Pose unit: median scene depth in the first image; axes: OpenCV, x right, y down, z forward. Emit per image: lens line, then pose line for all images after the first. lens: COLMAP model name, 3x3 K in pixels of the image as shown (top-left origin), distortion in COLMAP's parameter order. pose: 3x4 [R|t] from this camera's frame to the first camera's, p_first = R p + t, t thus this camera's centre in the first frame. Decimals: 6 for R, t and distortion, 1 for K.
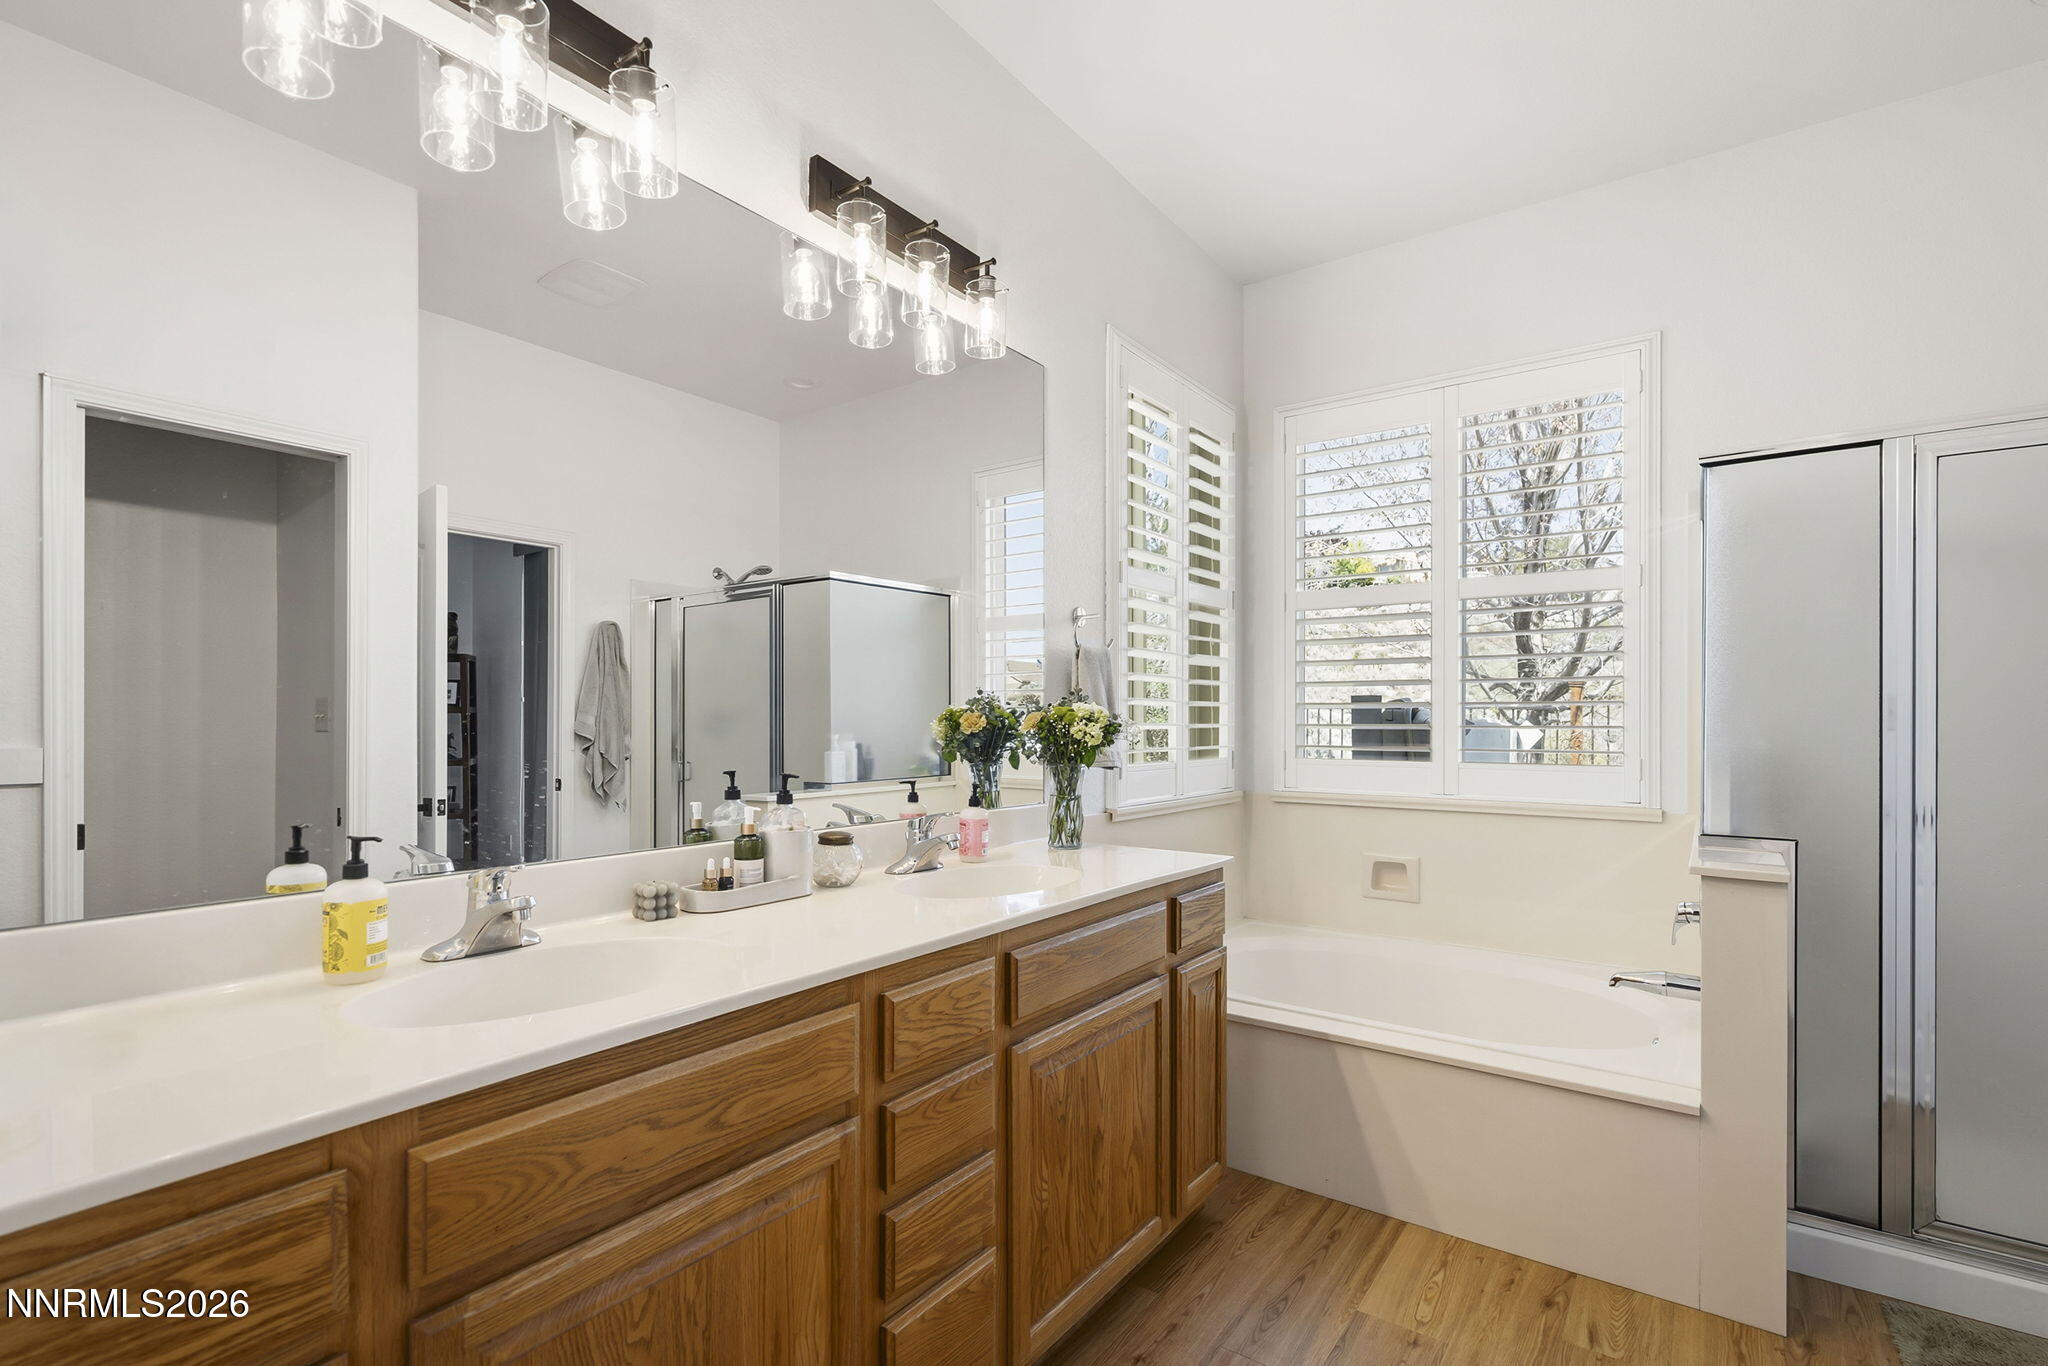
lens RADIAL K [[936.5, 0, 1011.4], [0, 936.5, 715.7], [0, 0, 1]] dist [-0.010621, 0.002219]
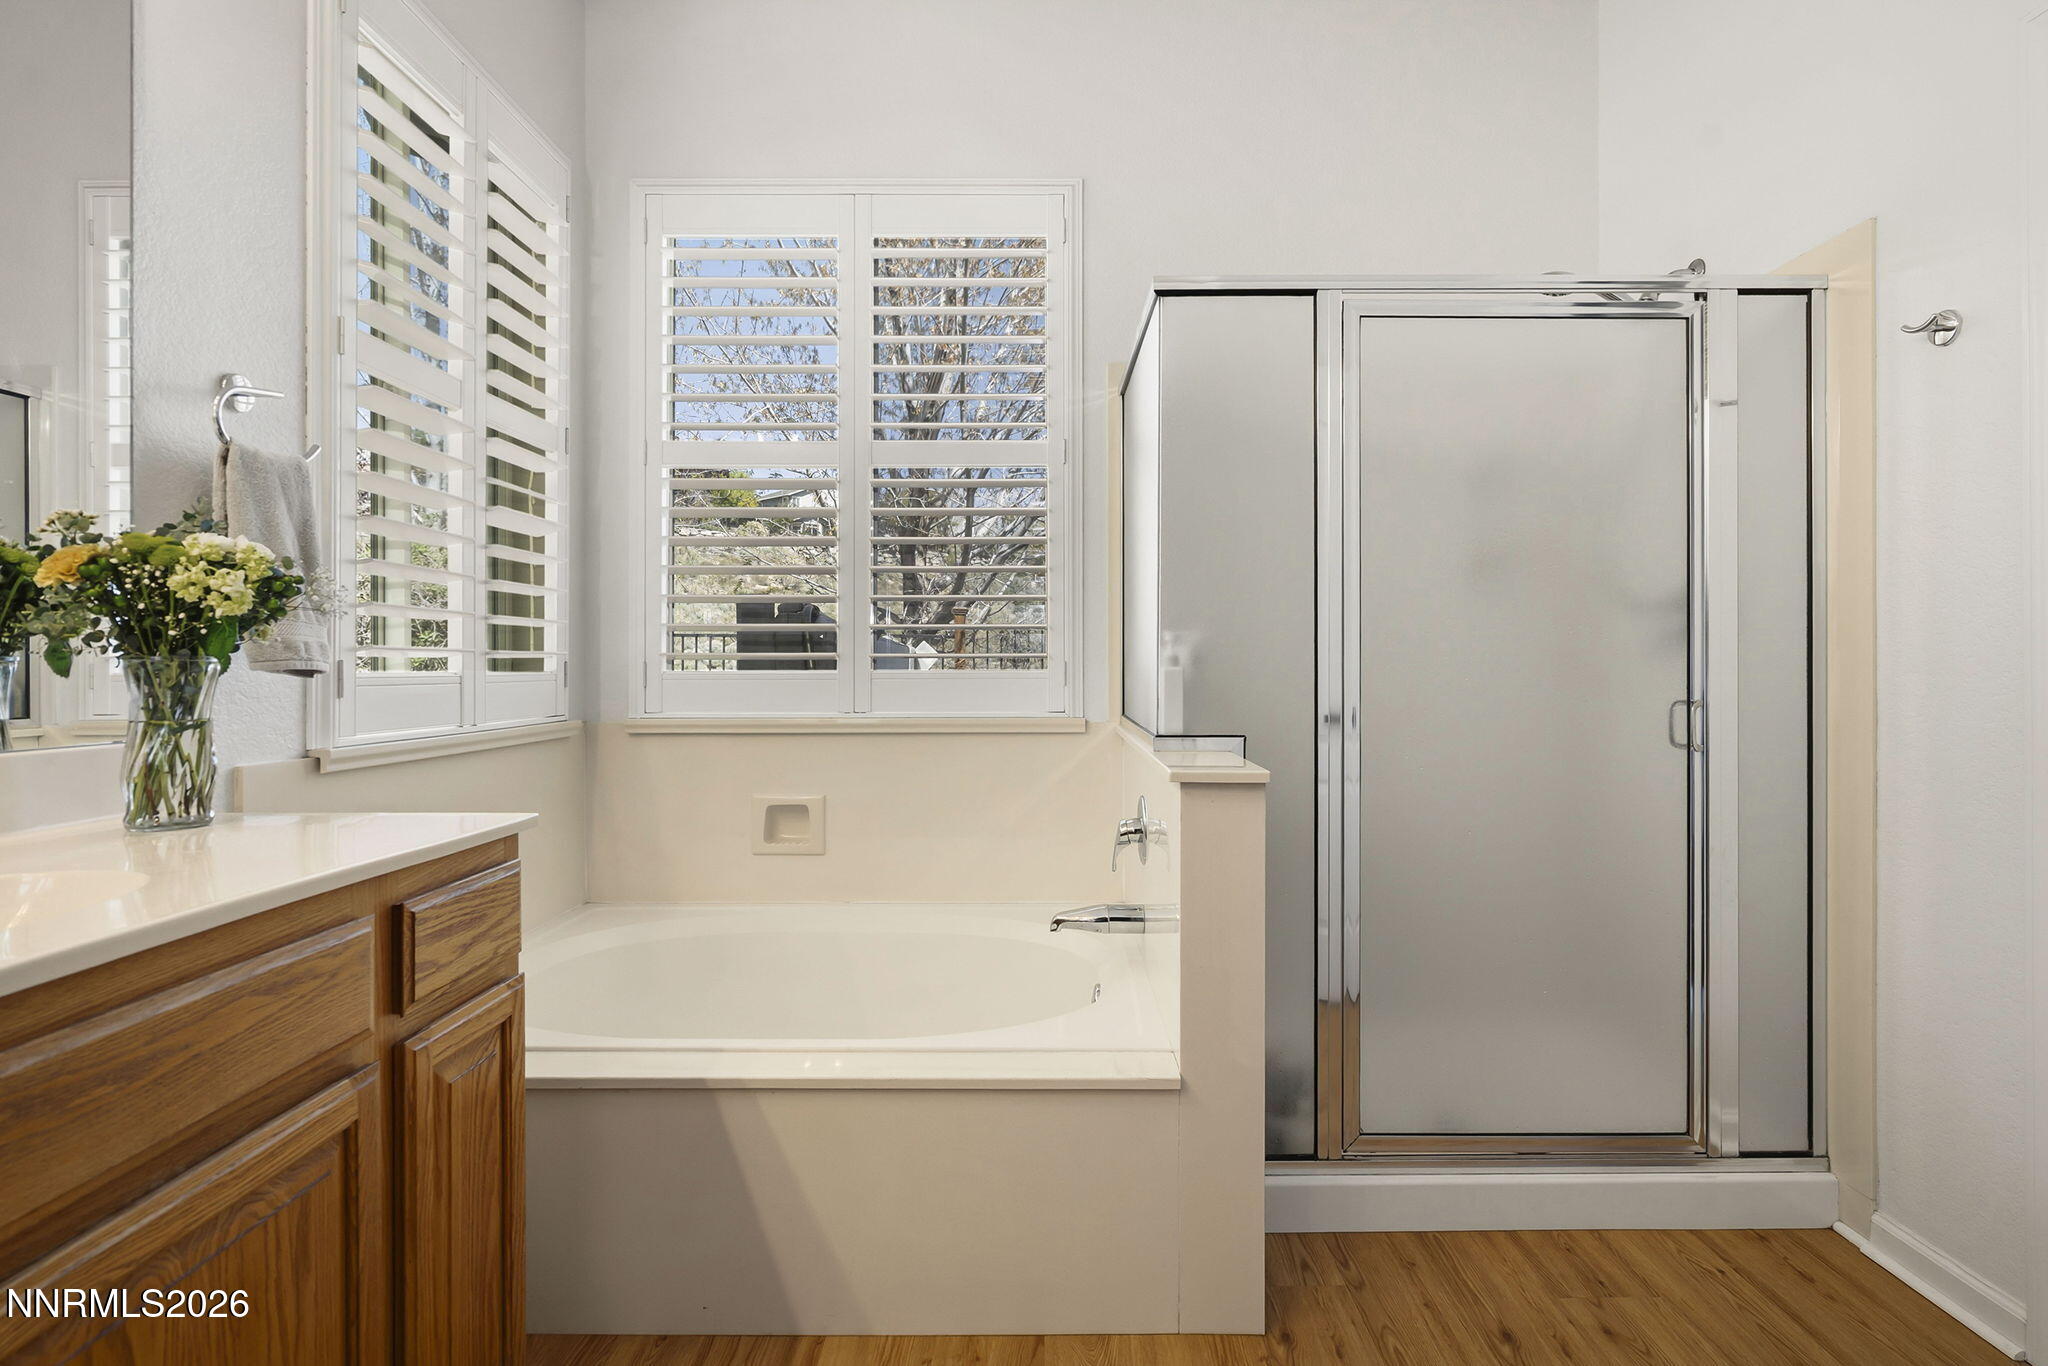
lens RADIAL K [[936.5, 0, 1024.3], [0, 936.5, 676.9], [0, 0, 1]] dist [-0.010621, 0.002219]
pose [[0.795747, -0.003023, 0.605622, 0.123849], [-0.000950, 0.999980, 0.006241, 0.060657], [-0.605629, -0.005542, 0.795728, 0.352459]]
